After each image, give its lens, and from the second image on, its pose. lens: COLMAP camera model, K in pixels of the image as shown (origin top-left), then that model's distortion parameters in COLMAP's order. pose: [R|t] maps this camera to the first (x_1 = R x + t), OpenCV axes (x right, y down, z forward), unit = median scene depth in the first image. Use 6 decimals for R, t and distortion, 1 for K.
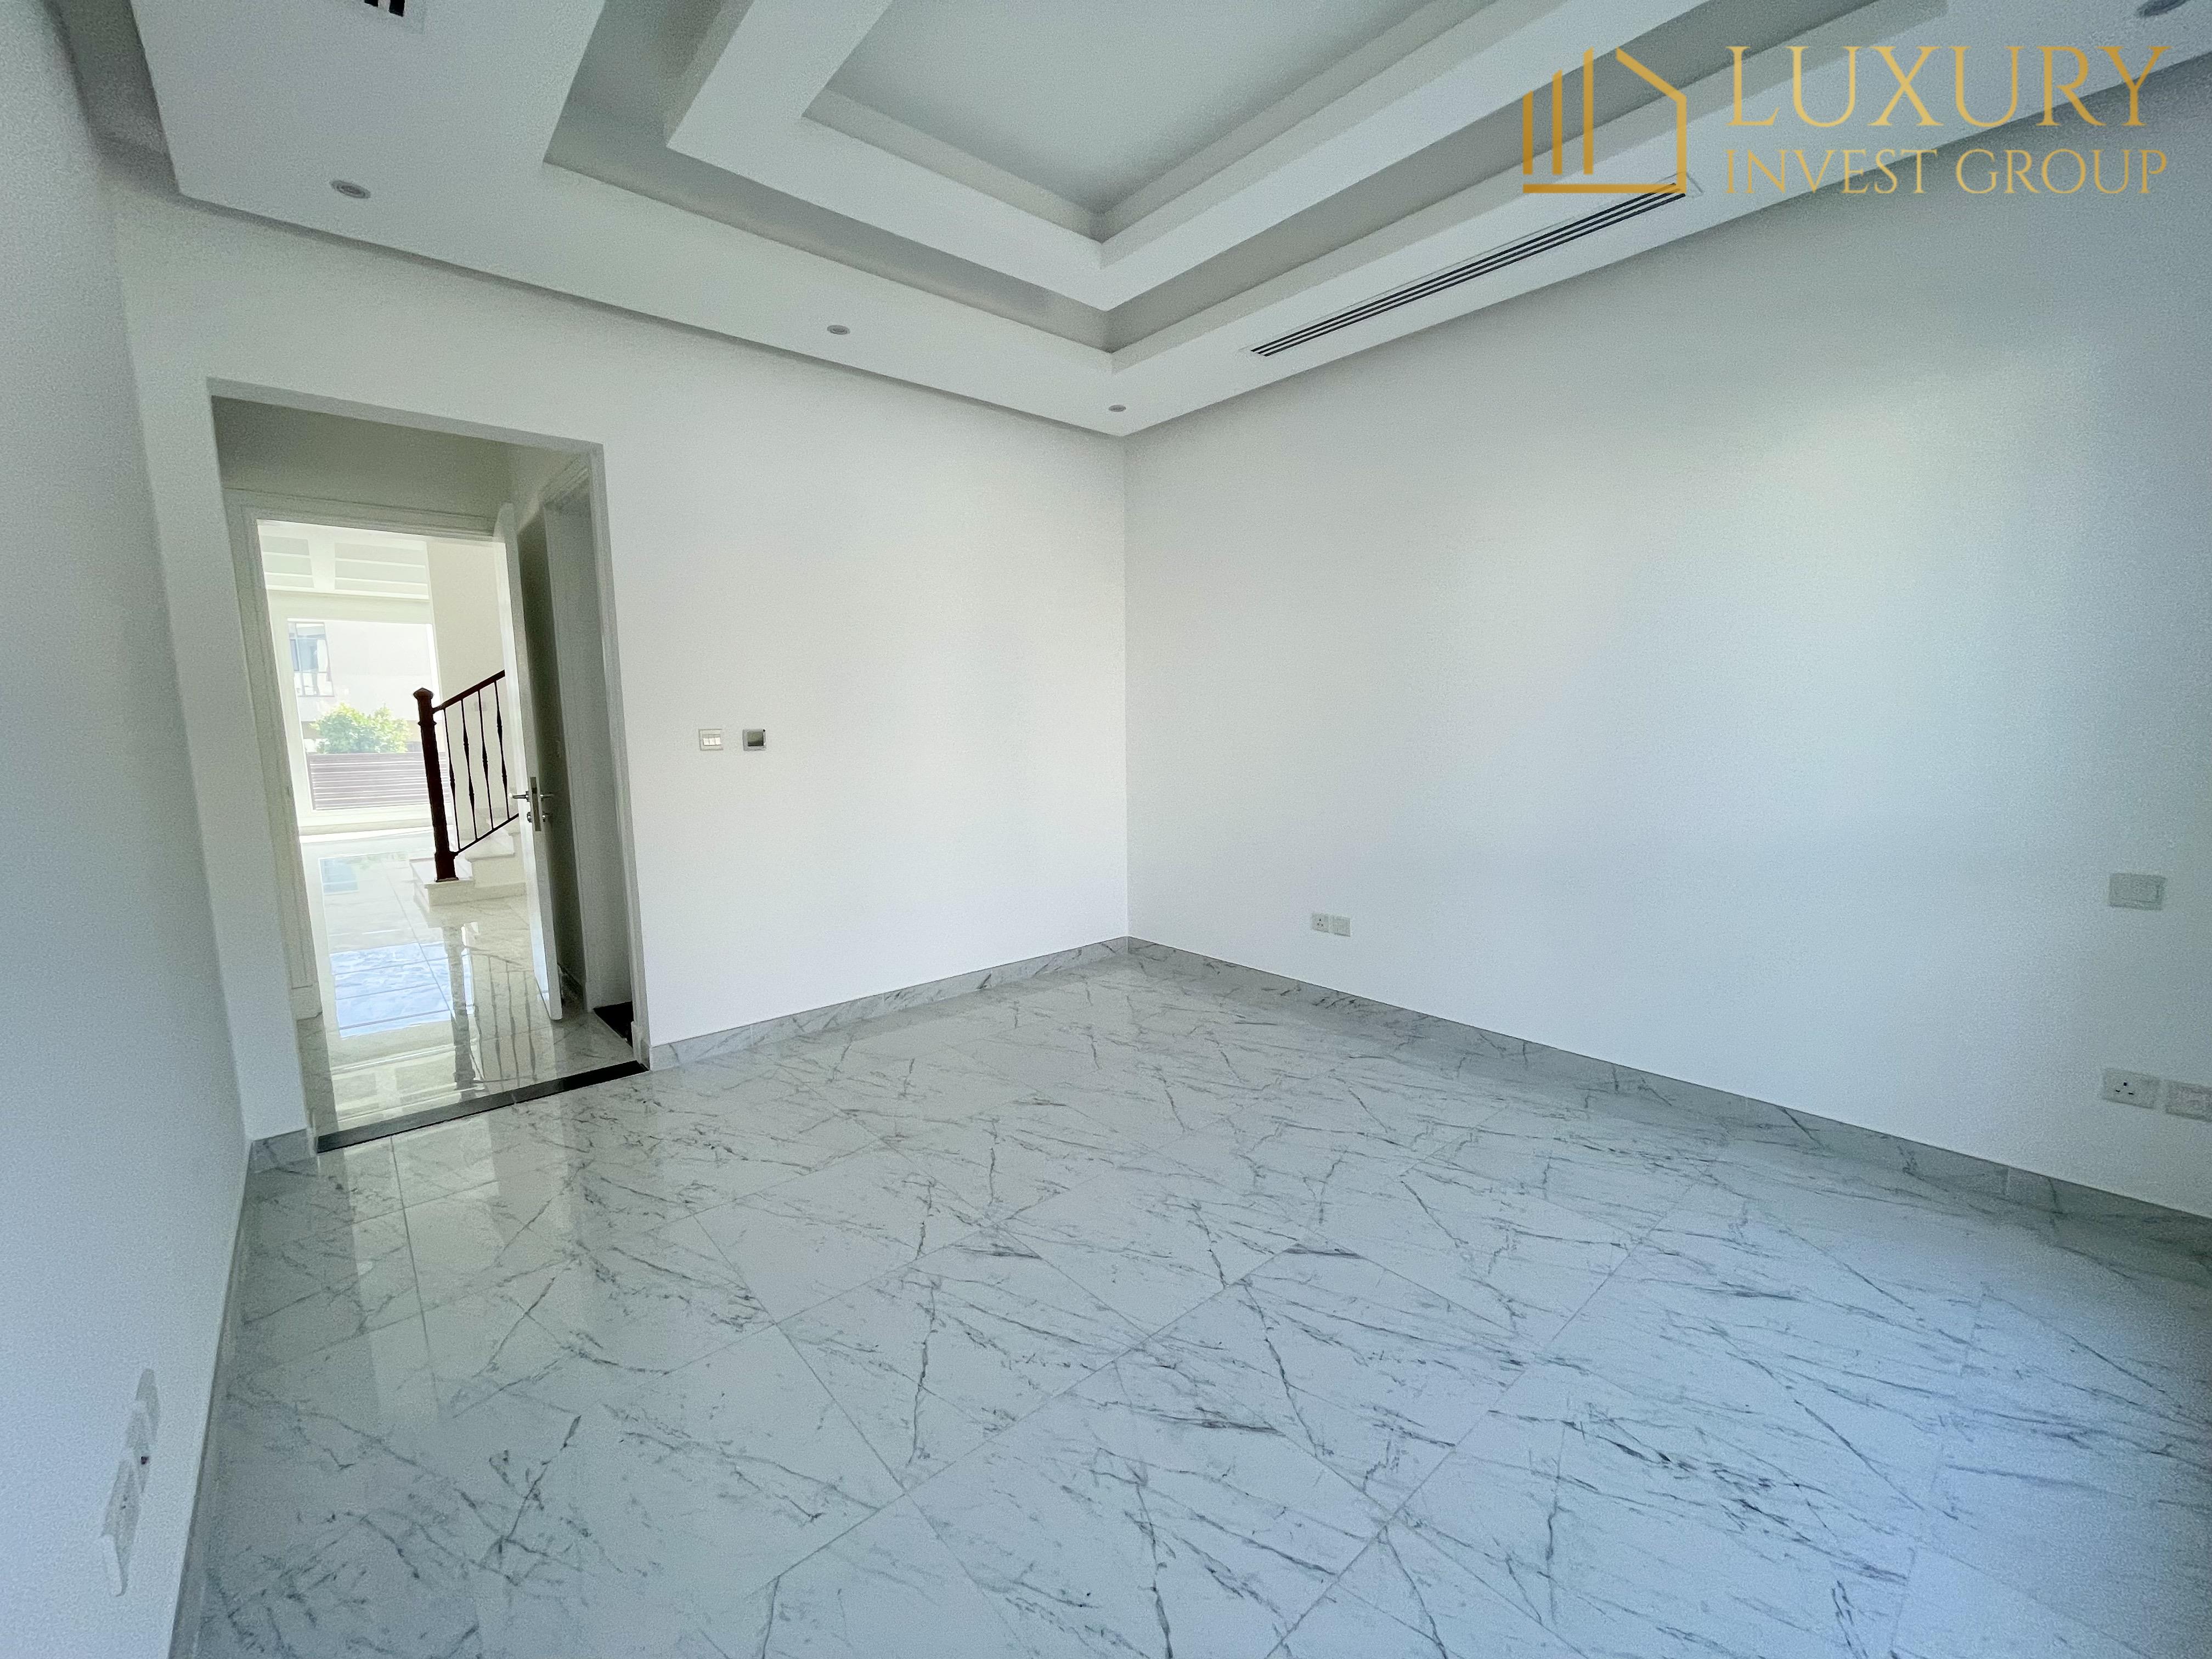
lens RADIAL K [[892.9, 0, 1104.6], [0, 892.9, 830.8], [0, 0, 1]] dist [-0.003974, 0.002661]
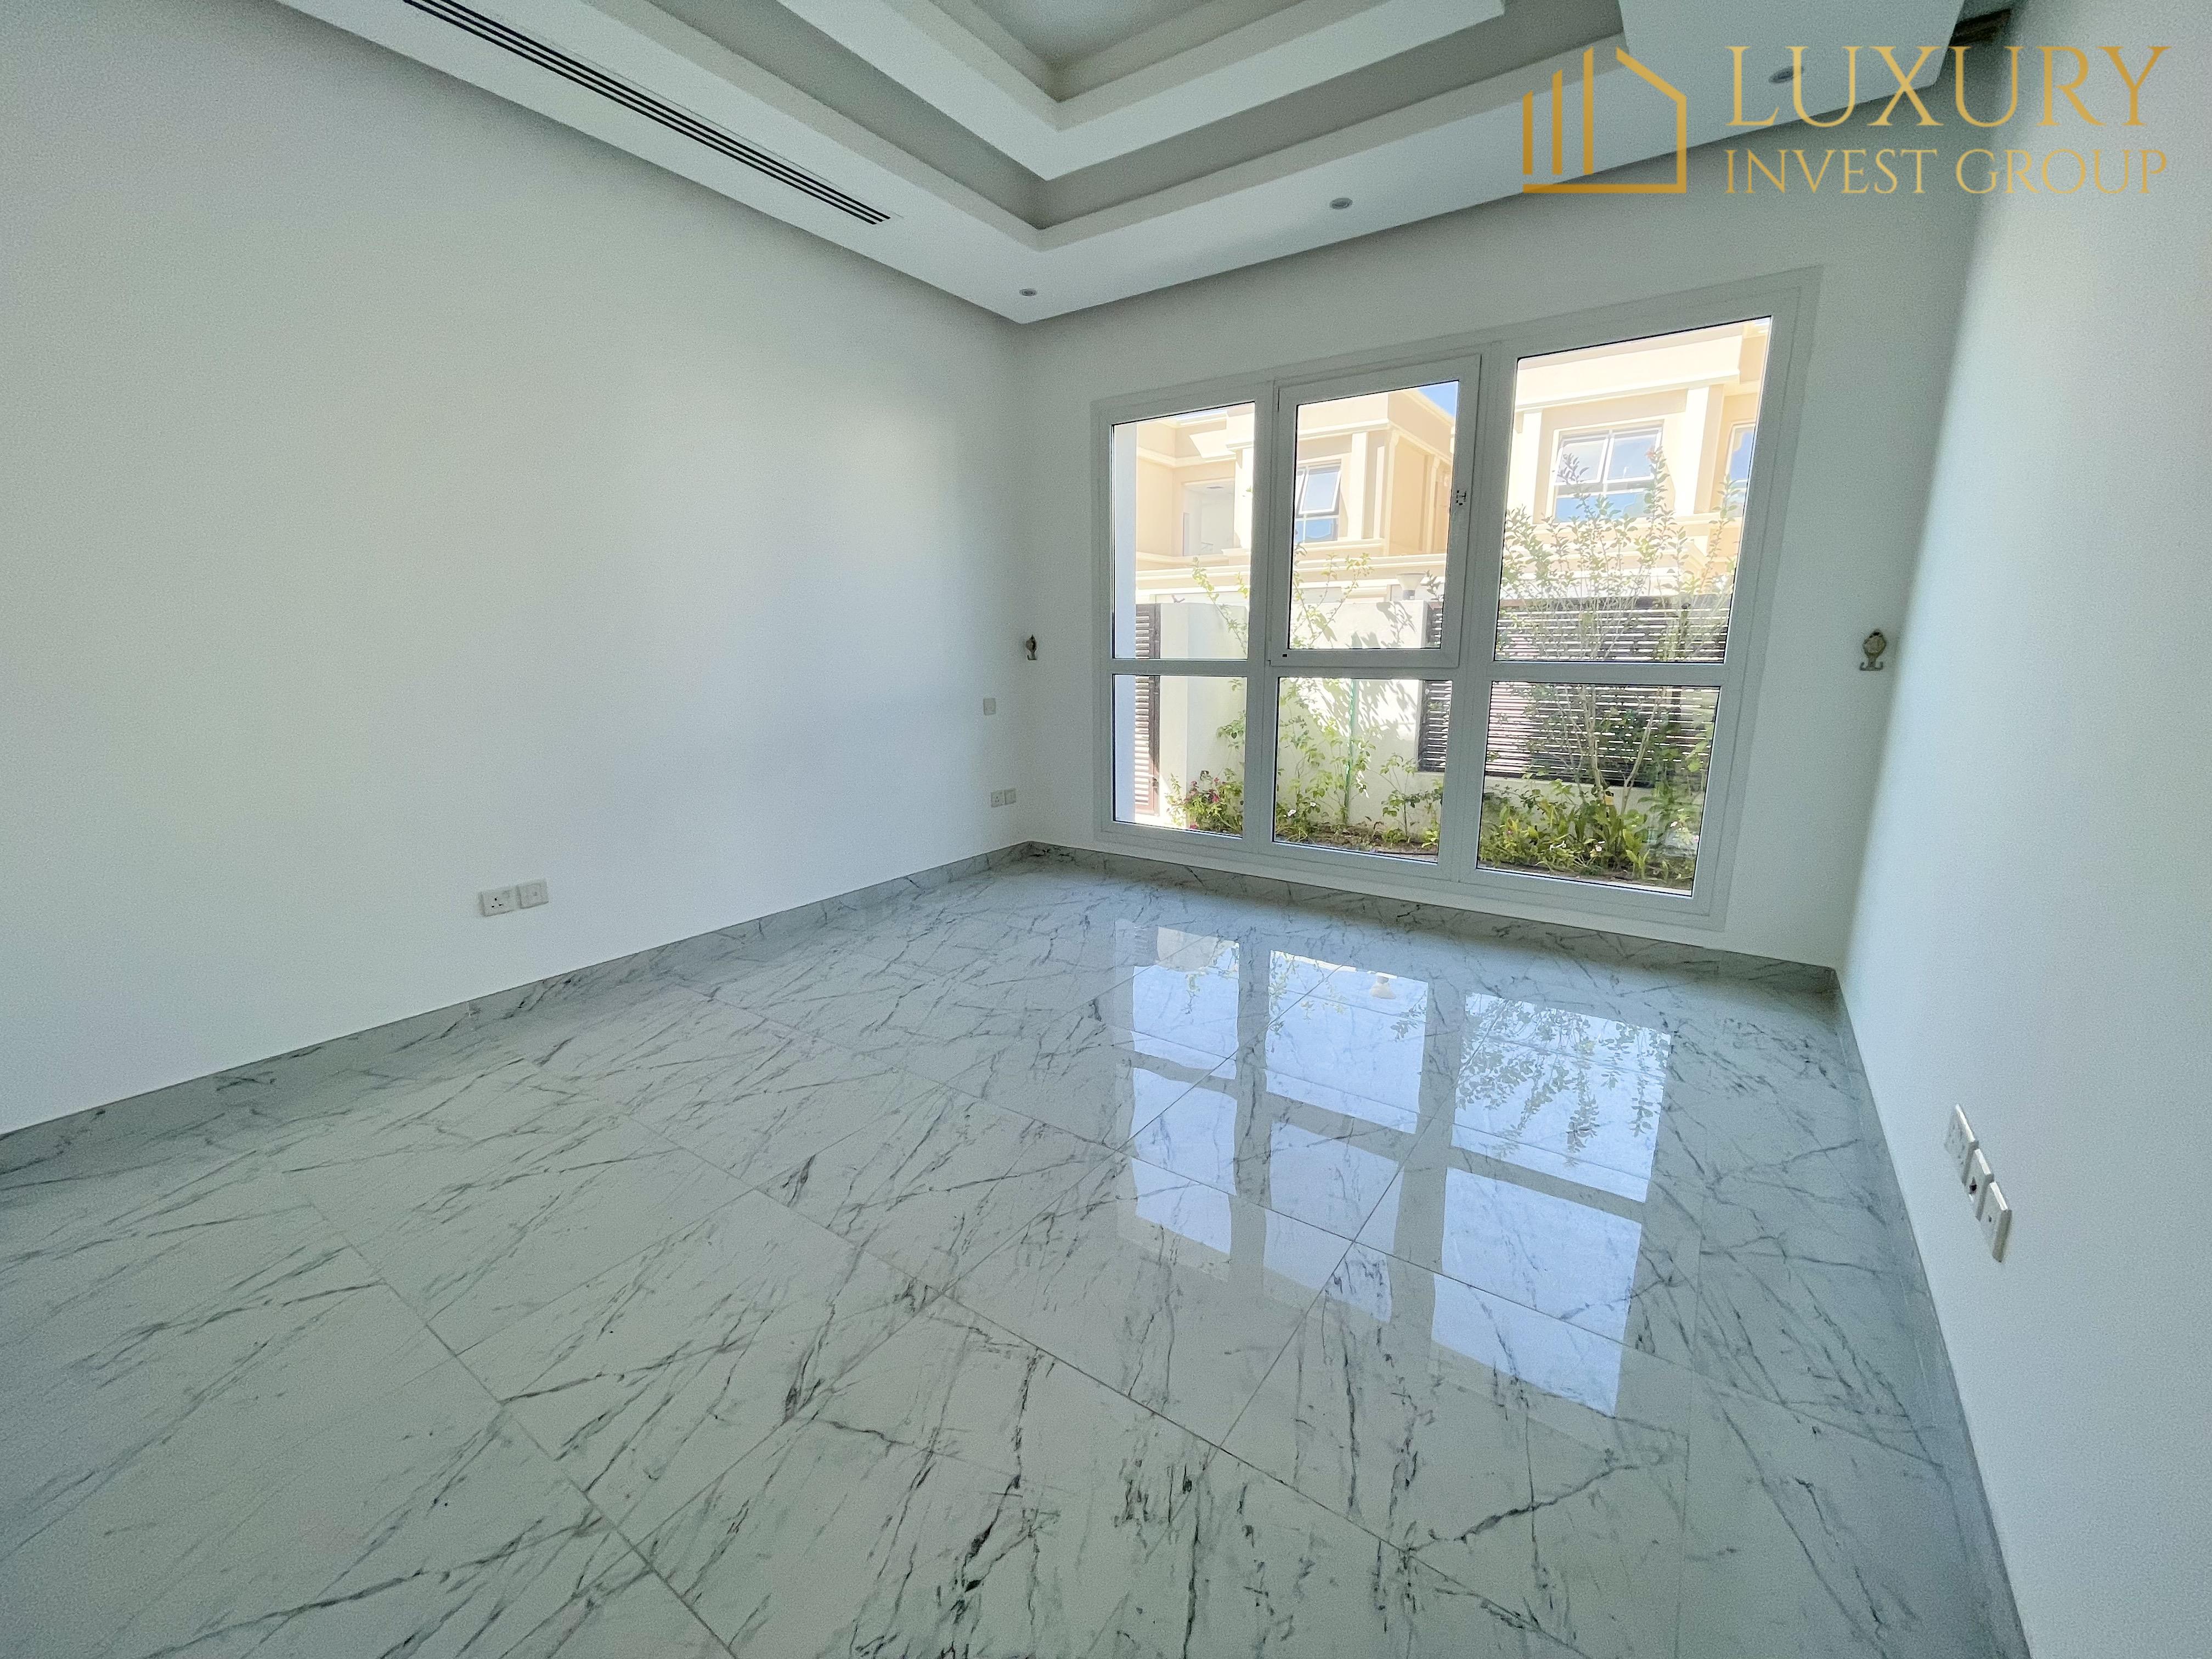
lens RADIAL K [[892.9, 0, 1107.3], [0, 892.9, 829.6], [0, 0, 1]] dist [-0.003974, 0.002661]
pose [[-0.240373, -0.188898, 0.952123, -0.767531], [0.133938, 0.965045, 0.225275, -0.069383], [-0.961395, 0.181676, -0.206670, 0.941804]]
